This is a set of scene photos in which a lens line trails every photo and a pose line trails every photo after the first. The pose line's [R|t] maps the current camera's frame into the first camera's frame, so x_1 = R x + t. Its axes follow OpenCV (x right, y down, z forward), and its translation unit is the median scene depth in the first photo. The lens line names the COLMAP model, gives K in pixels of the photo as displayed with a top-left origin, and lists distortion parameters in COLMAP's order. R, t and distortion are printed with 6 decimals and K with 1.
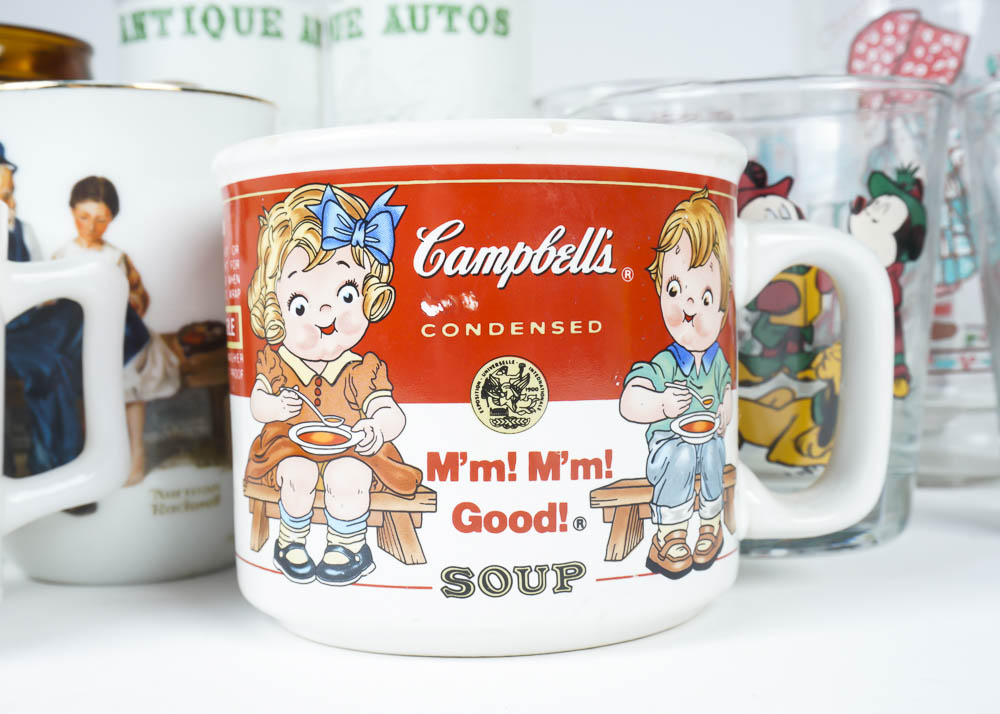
lens RADIAL K [[1309.5, 0, 502.4], [0, 1309.5, 350.5], [0, 0, 1]] dist [0.018240, 0.000000]
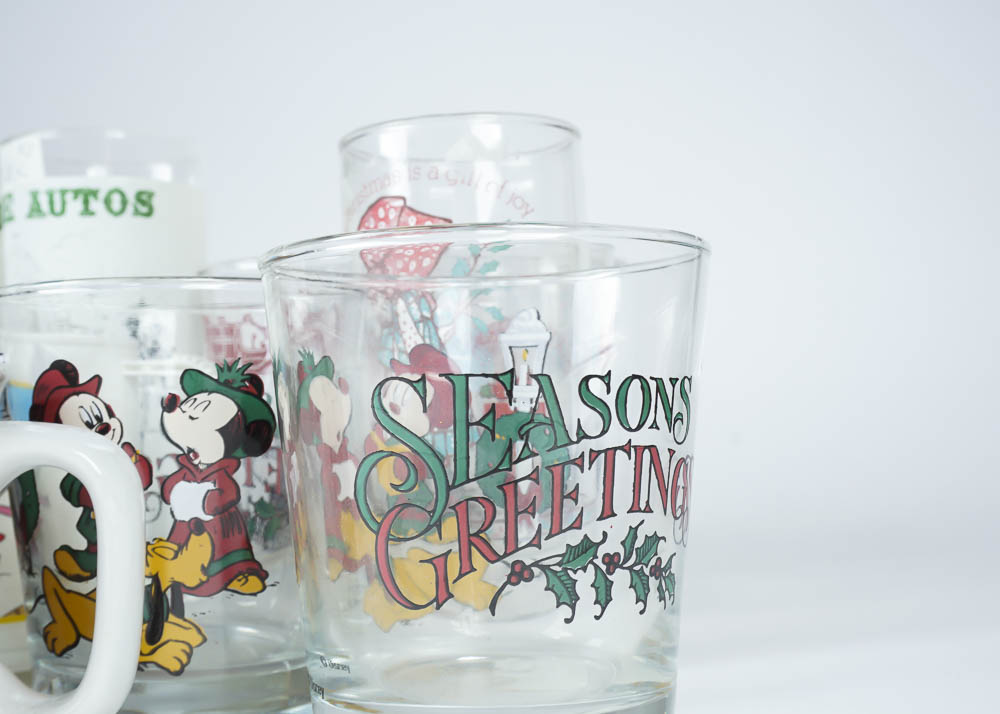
lens RADIAL K [[1309.5, 0, 503.2], [0, 1309.5, 360.6], [0, 0, 1]] dist [0.018240, 0.000000]
pose [[0.989317, -0.003047, -0.145746, 0.696666], [-0.010093, 0.995951, -0.089332, -0.057602], [0.145428, 0.089848, 0.985281, 0.039988]]
